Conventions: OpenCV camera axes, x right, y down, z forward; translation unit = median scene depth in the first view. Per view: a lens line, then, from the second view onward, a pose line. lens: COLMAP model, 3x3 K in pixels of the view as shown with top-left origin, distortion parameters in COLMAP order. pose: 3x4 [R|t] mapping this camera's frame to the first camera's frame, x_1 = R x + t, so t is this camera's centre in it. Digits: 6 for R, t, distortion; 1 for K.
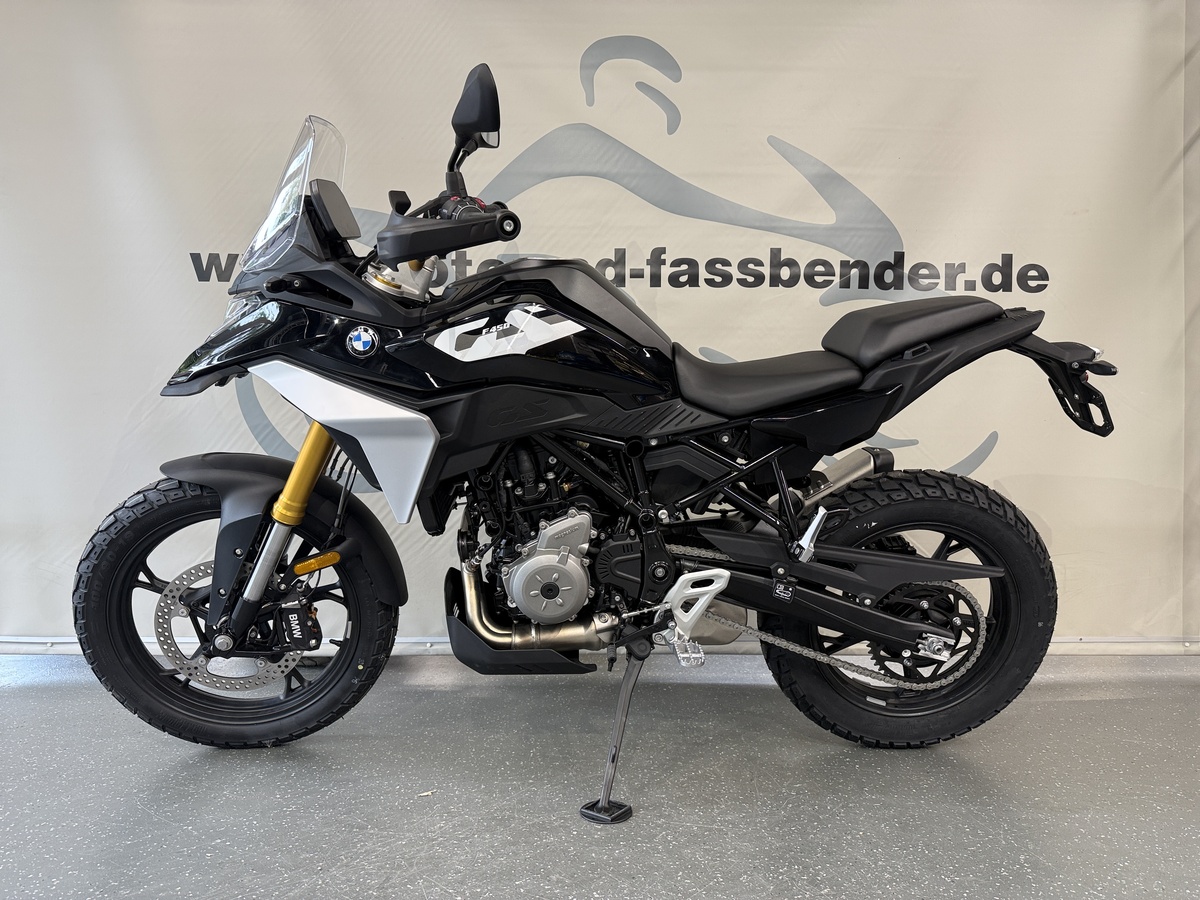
lens RADIAL K [[852.0, 0, 579.6], [0, 852.0, 448.6], [0, 0, 1]] dist [0.007969, -0.033621]
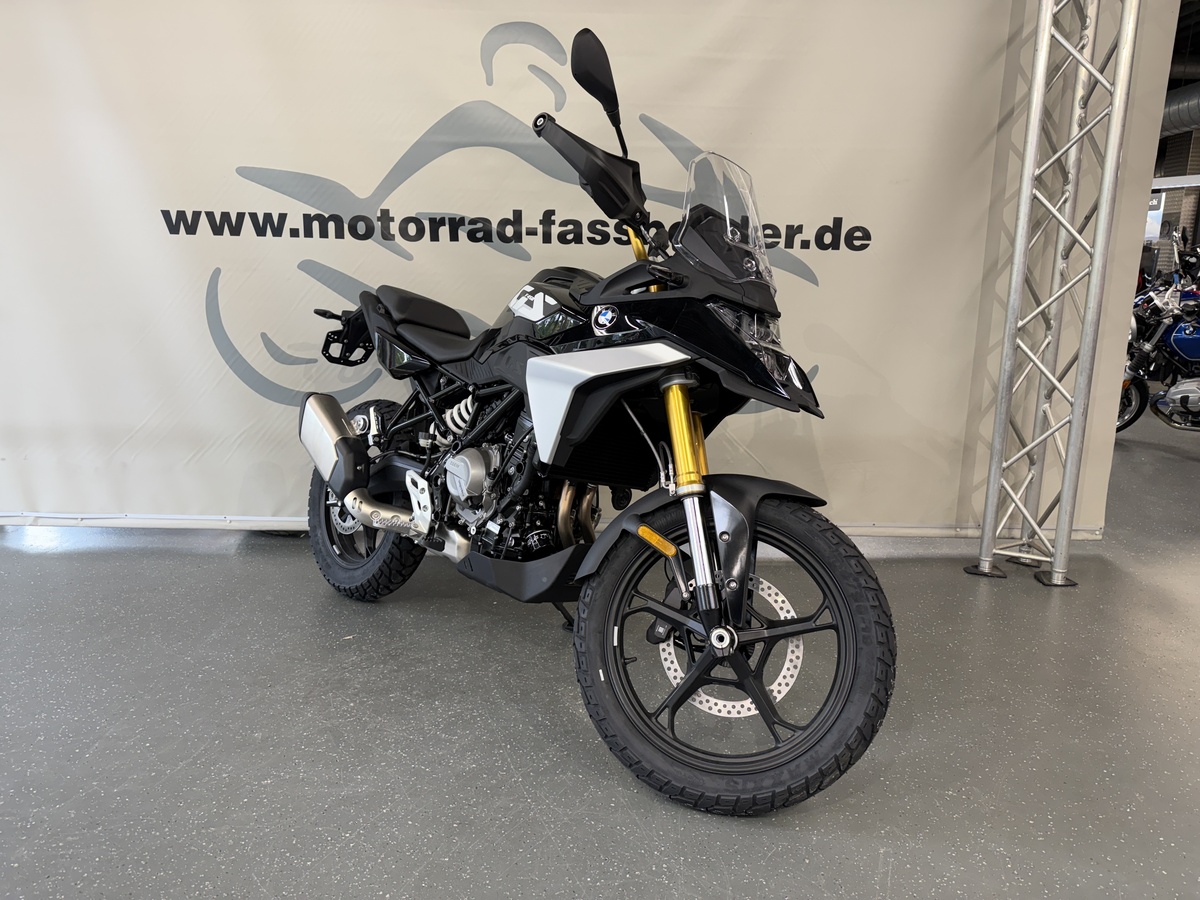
lens RADIAL K [[852.0, 0, 595.7], [0, 852.0, 461.6], [0, 0, 1]] dist [0.007969, -0.033621]
pose [[0.999917, 0.010395, -0.007546, 0.171696], [-0.008587, 0.977834, 0.209208, -0.140145], [0.009554, -0.209125, 0.977842, -0.256673]]
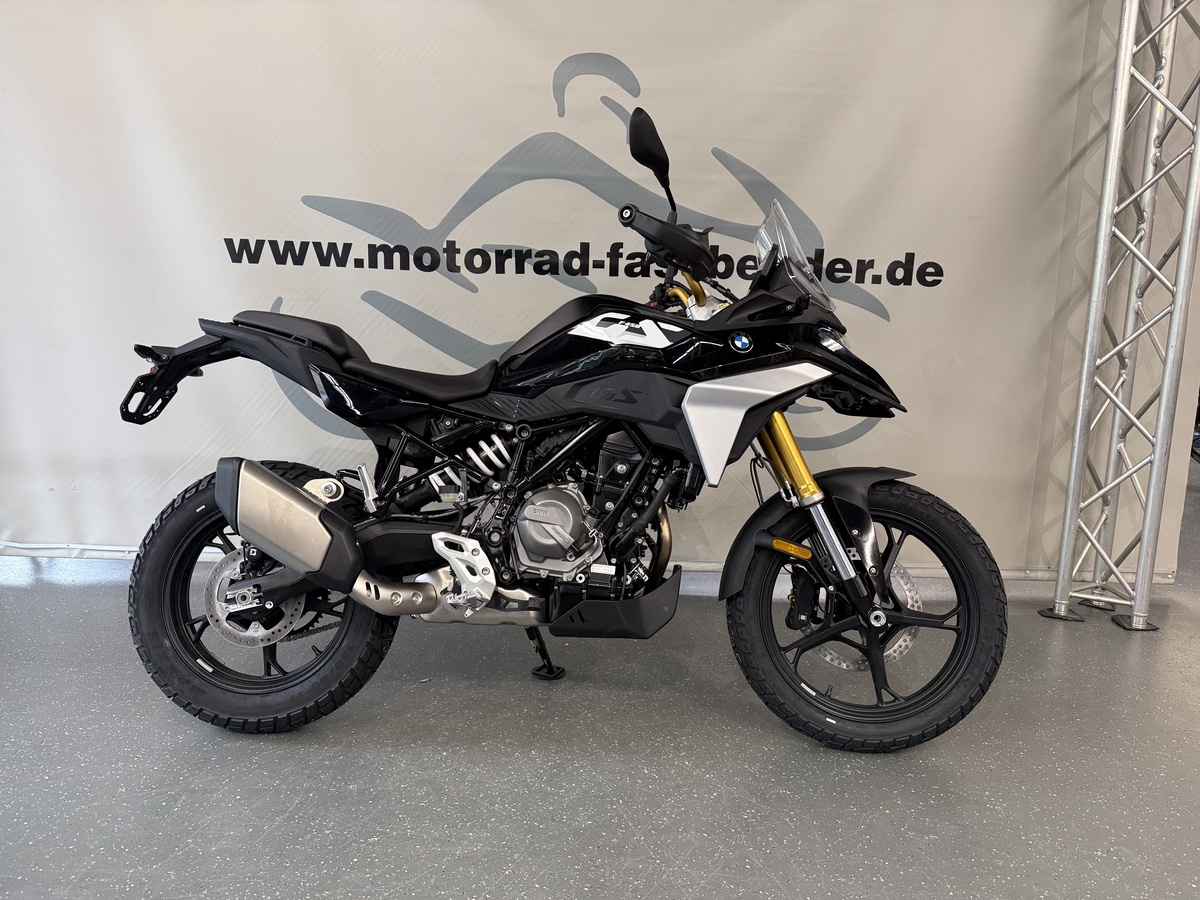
lens RADIAL K [[852.0, 0, 582.7], [0, 852.0, 456.9], [0, 0, 1]] dist [0.007969, -0.033621]
pose [[0.999816, 0.018620, -0.004548, 0.055164], [-0.017628, 0.986426, 0.163259, -0.133853], [0.007526, -0.163149, 0.986573, -0.226672]]
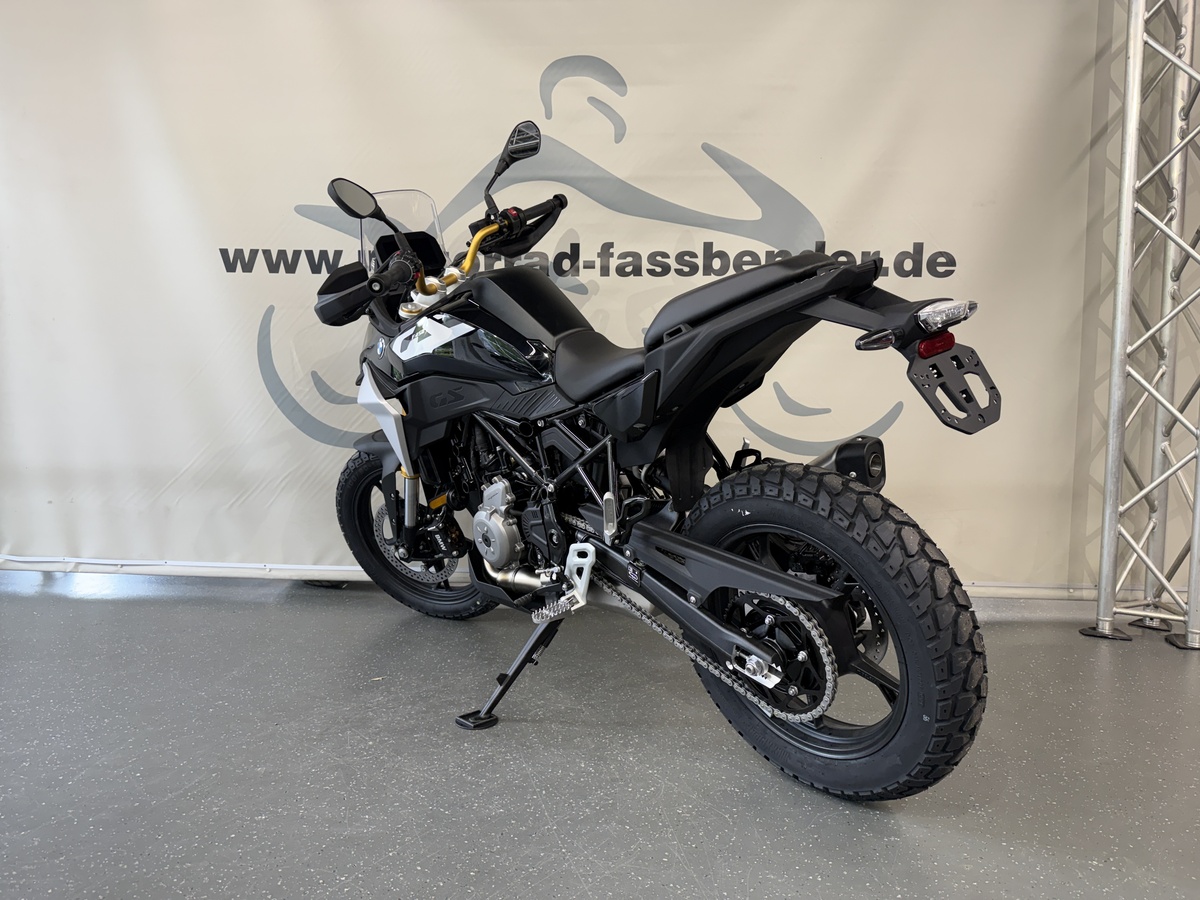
lens RADIAL K [[852.0, 0, 592.0], [0, 852.0, 463.4], [0, 0, 1]] dist [0.007969, -0.033621]
pose [[0.995422, 0.010874, -0.094959, 0.185442], [-0.002988, 0.996562, 0.082793, -0.031149], [0.095533, -0.082130, 0.992032, -0.180346]]
